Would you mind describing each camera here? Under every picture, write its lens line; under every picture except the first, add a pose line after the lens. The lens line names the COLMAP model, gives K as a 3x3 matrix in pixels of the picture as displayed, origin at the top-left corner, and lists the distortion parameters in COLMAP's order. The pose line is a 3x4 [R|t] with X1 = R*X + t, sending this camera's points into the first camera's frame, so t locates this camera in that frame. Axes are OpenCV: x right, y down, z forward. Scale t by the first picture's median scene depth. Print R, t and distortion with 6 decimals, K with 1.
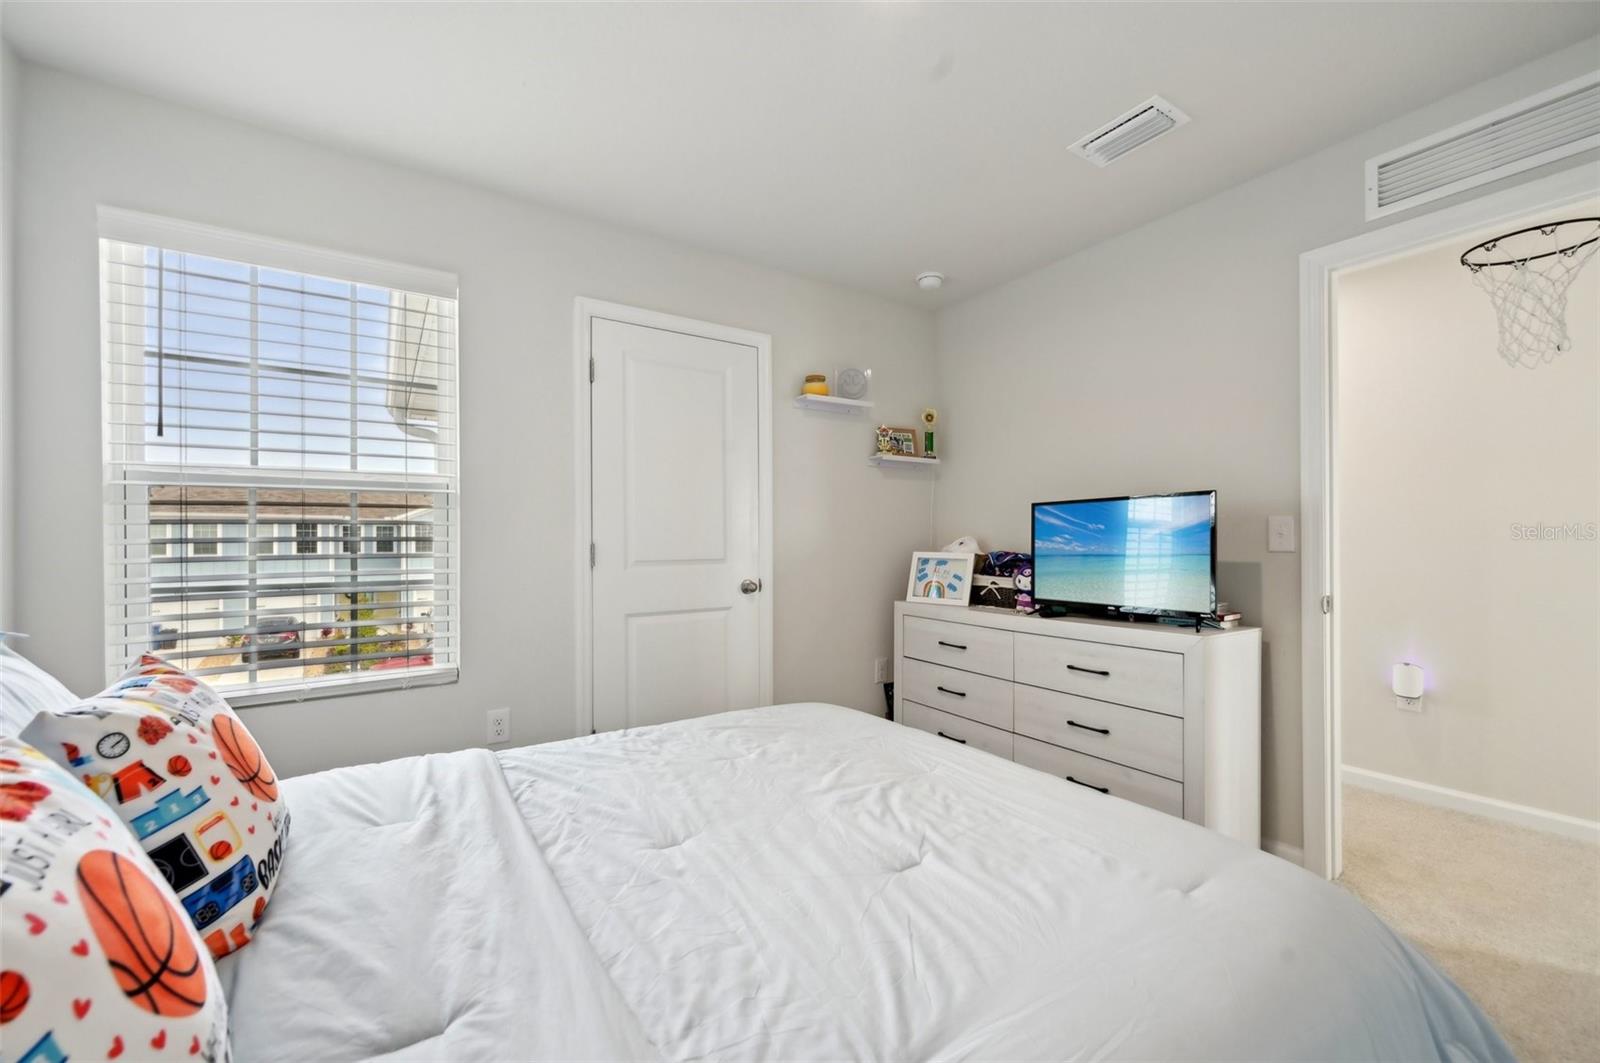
lens RADIAL K [[600.5, 0, 783.4], [0, 600.5, 540.3], [0, 0, 1]] dist [-0.000535, -0.000067]
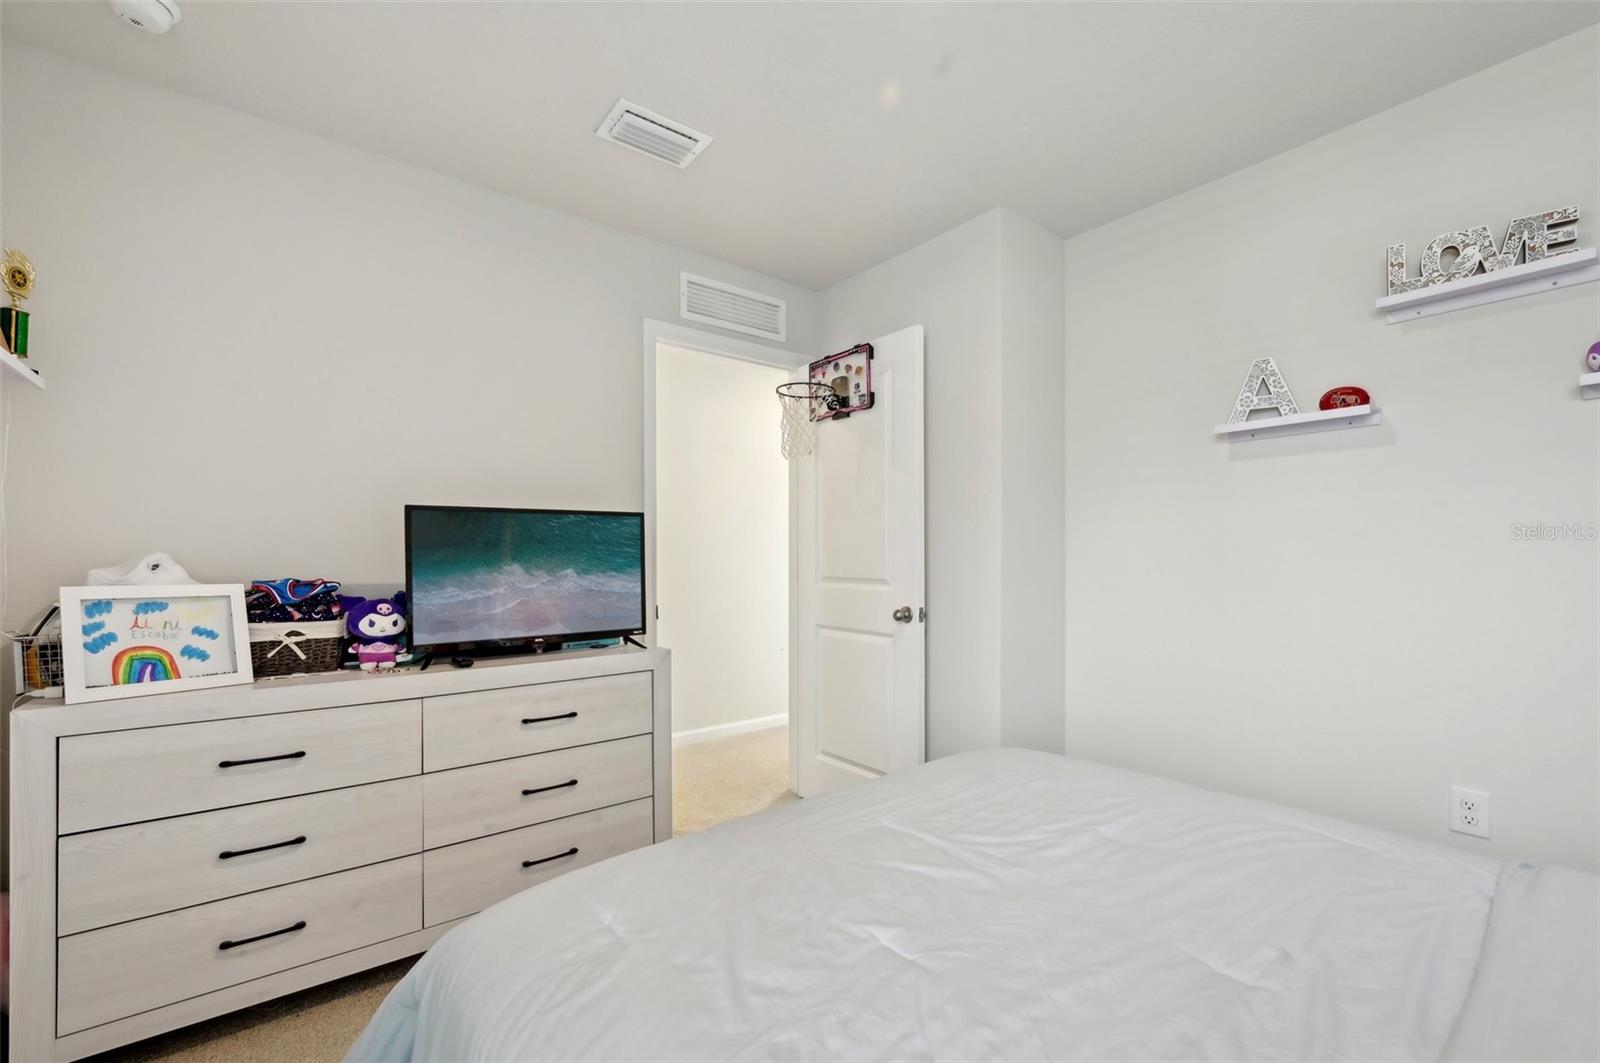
lens RADIAL K [[673.1, 0, 810.0], [0, 673.1, 551.0], [0, 0, 1]] dist [0.000656, 0.000107]
pose [[-0.083513, 0.012192, 0.996432, -0.369024], [0.001563, 0.999926, -0.012104, -0.000032], [-0.996505, 0.000547, -0.083525, 0.601955]]
